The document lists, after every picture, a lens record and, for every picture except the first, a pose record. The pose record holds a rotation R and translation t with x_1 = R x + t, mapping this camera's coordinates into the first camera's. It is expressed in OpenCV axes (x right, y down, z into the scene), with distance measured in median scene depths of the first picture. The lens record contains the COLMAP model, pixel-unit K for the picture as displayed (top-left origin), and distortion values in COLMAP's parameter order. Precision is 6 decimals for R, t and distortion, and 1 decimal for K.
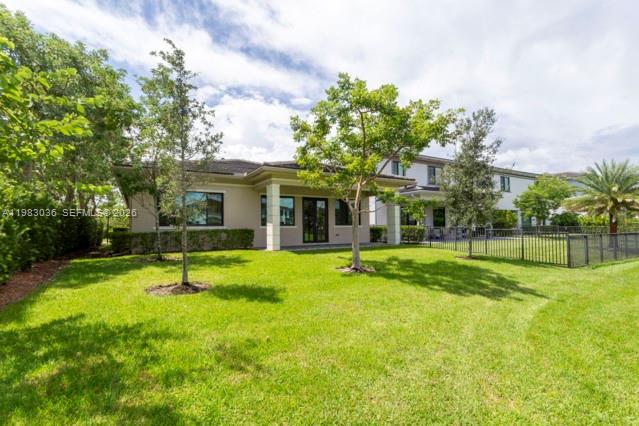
lens RADIAL K [[307.8, 0, 319.1], [0, 307.8, 201.1], [0, 0, 1]] dist [0.000329, 0.000014]
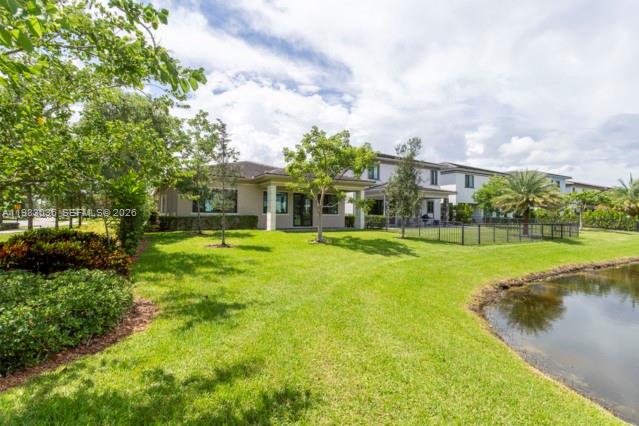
lens RADIAL K [[307.8, 0, 319.1], [0, 307.8, 201.1], [0, 0, 1]] dist [0.000329, 0.000014]
pose [[0.999744, 0.022439, 0.002863, 0.074979], [-0.022545, 0.998738, 0.044887, -0.051823], [-0.001852, -0.044940, 0.998988, -0.476397]]
